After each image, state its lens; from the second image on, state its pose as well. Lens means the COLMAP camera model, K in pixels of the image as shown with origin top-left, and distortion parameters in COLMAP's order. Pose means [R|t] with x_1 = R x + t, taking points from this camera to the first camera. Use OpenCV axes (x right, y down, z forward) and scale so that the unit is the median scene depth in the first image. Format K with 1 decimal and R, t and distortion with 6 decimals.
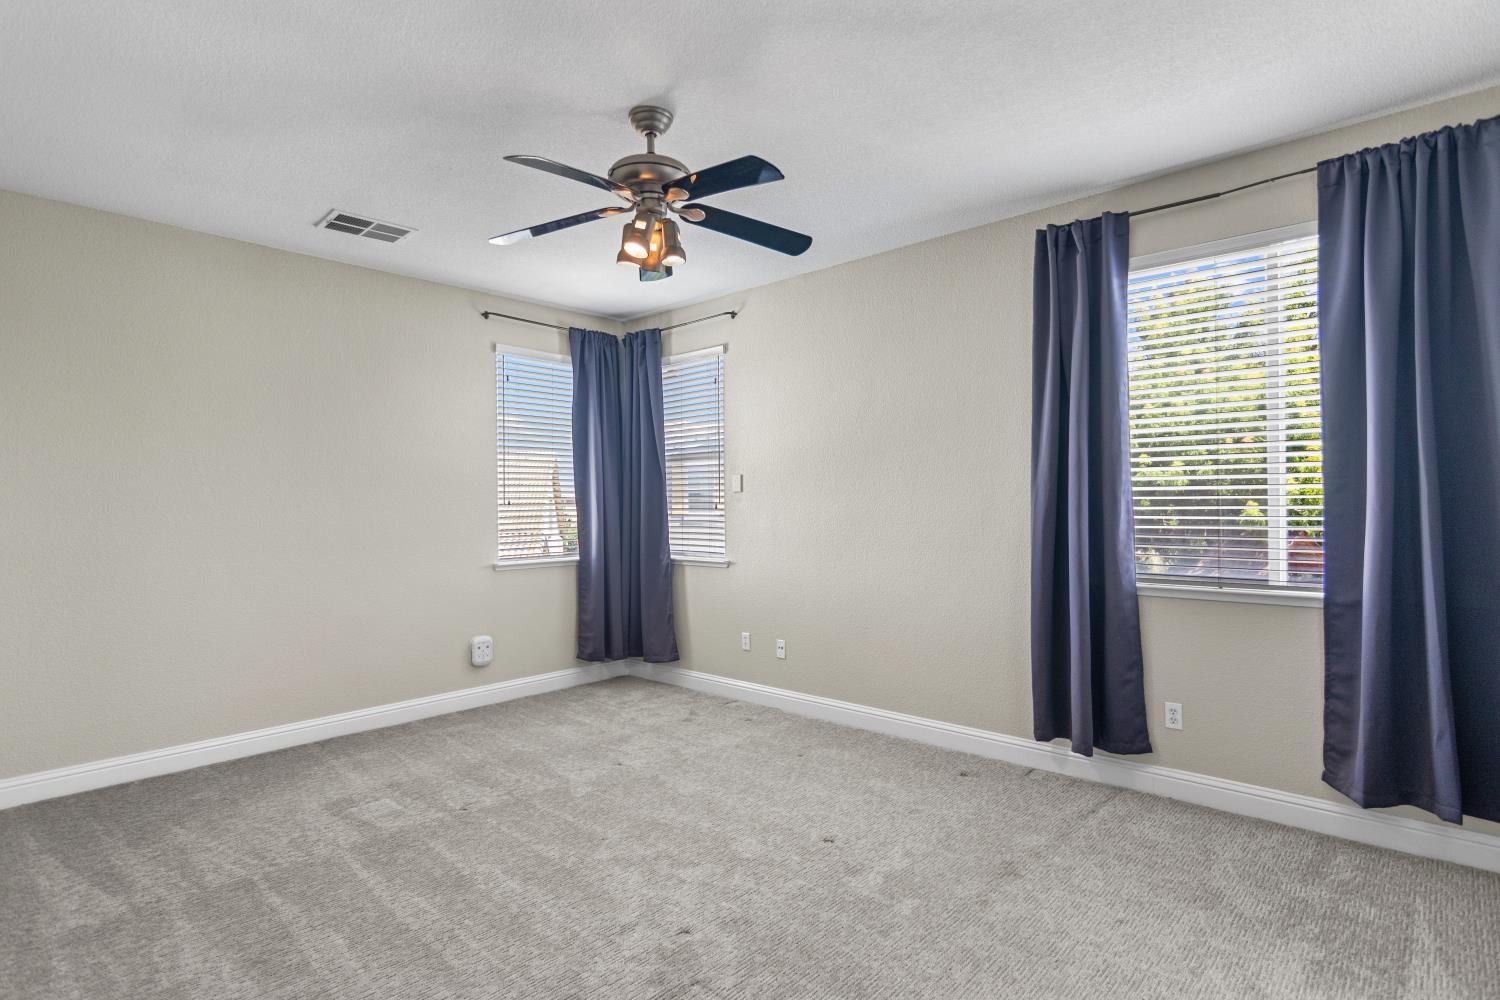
lens RADIAL K [[768.5, 0, 755.6], [0, 768.5, 489.4], [0, 0, 1]] dist [0.000902, -0.000971]
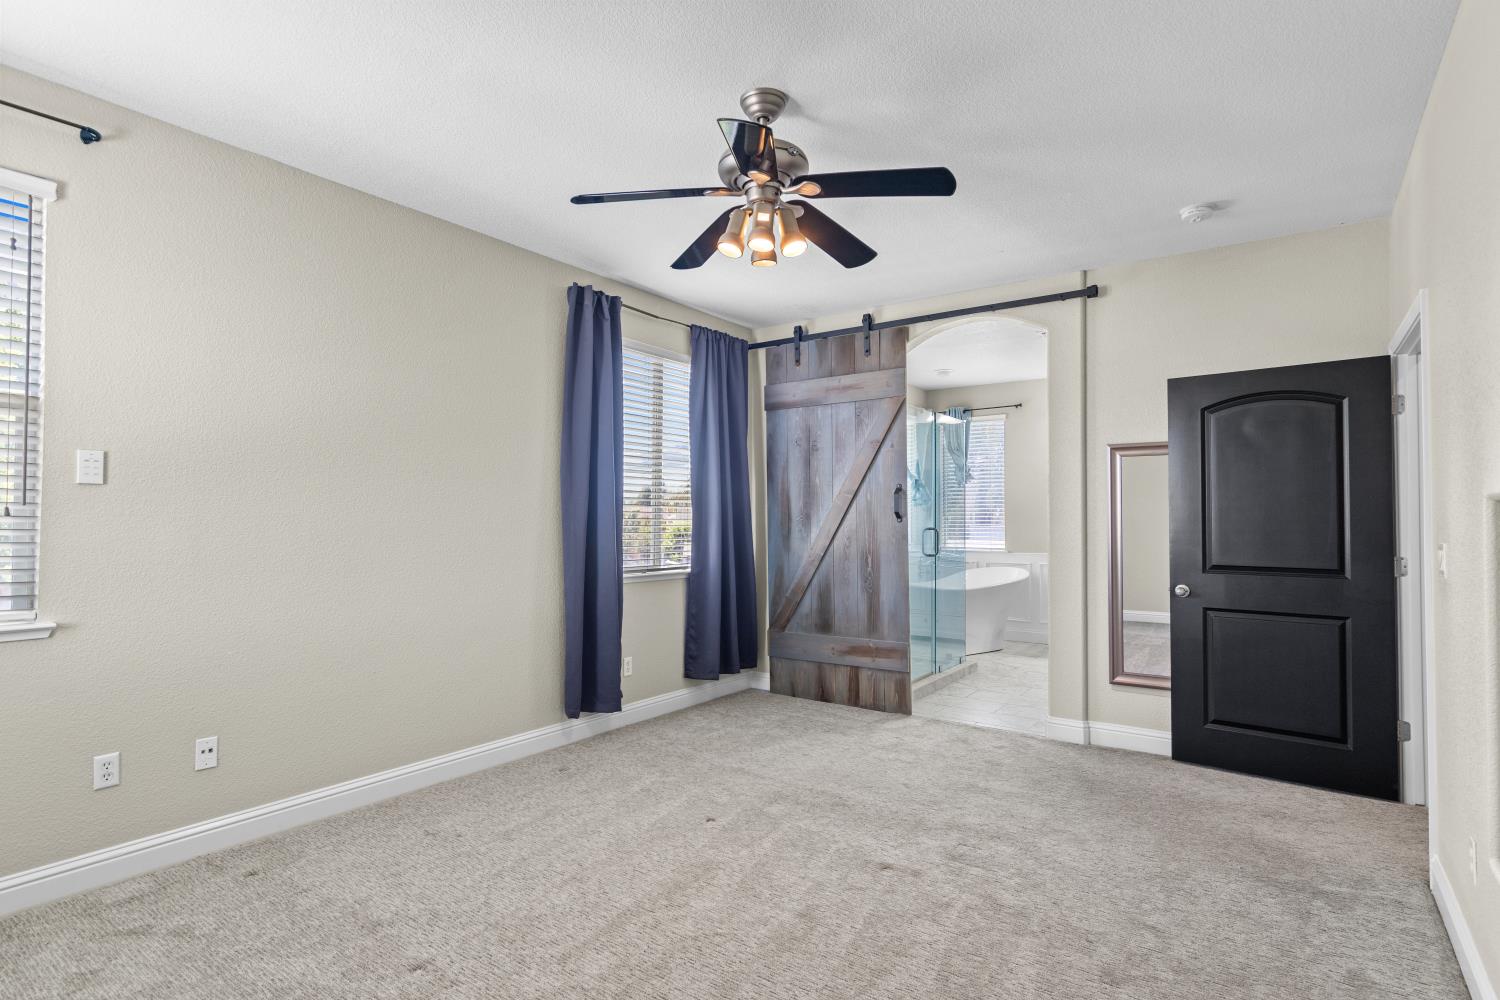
lens RADIAL K [[768.5, 0, 748.7], [0, 768.5, 510.5], [0, 0, 1]] dist [0.000902, -0.000971]
pose [[-0.126713, 0.022784, 0.991678, -0.849474], [-0.022610, 0.999410, -0.025850, 0.034676], [-0.991682, -0.025698, -0.126124, 0.909878]]
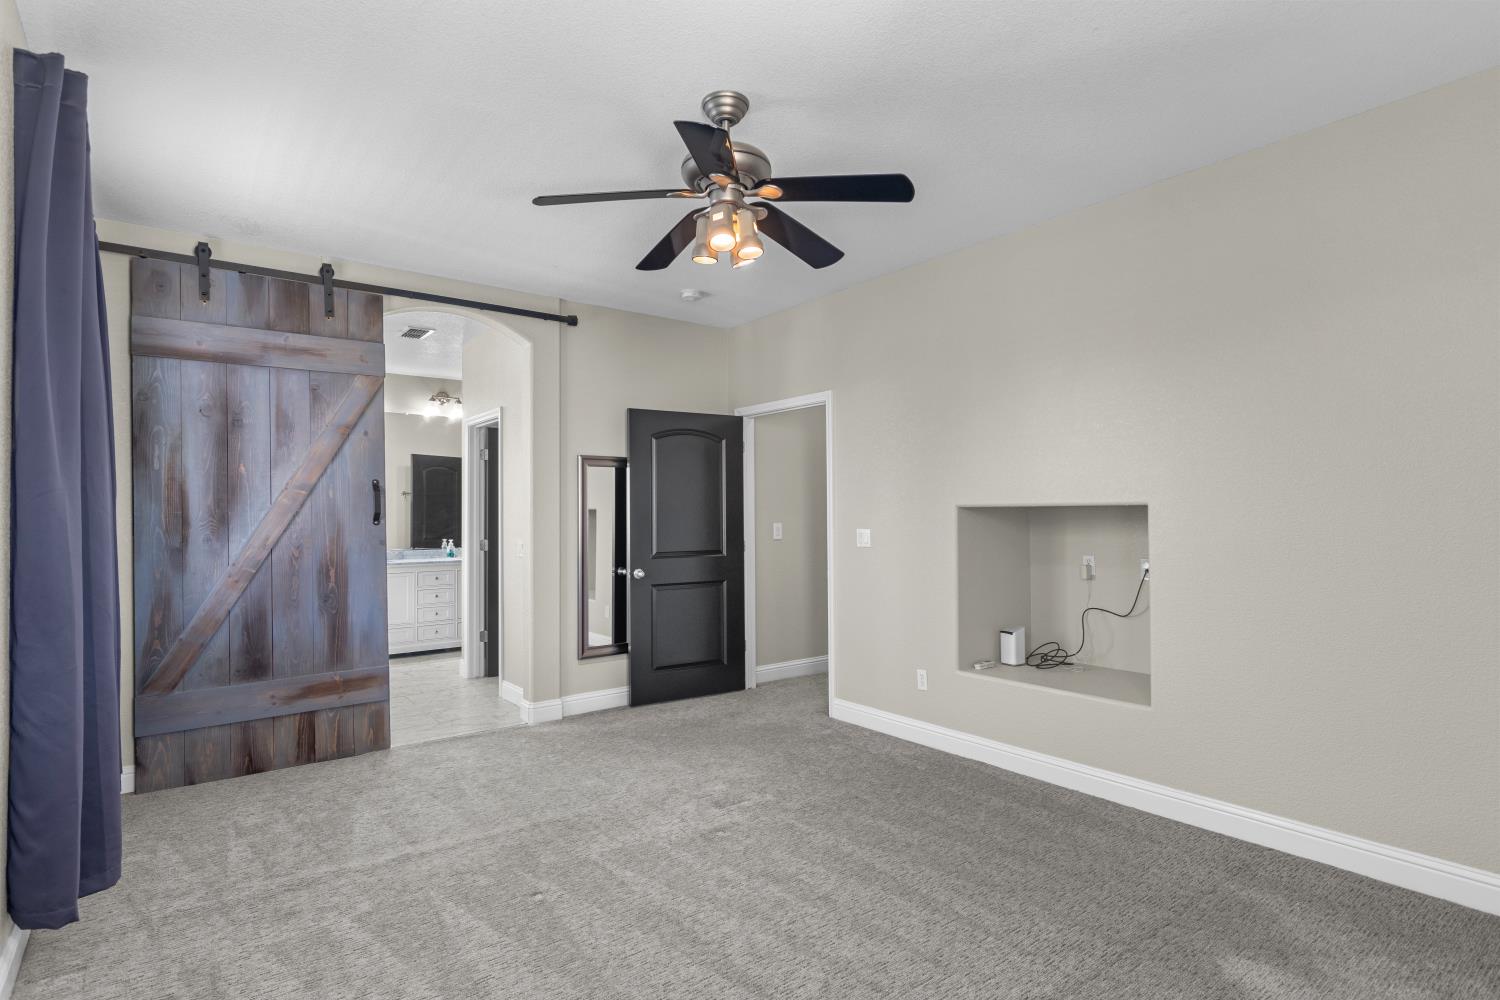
lens RADIAL K [[768.5, 0, 744.6], [0, 768.5, 514.6], [0, 0, 1]] dist [0.000902, -0.000971]
pose [[-0.987734, 0.021314, 0.154686, -0.238320], [0.017343, 0.999486, -0.026973, 0.039135], [-0.155182, -0.023960, -0.987595, 1.544416]]
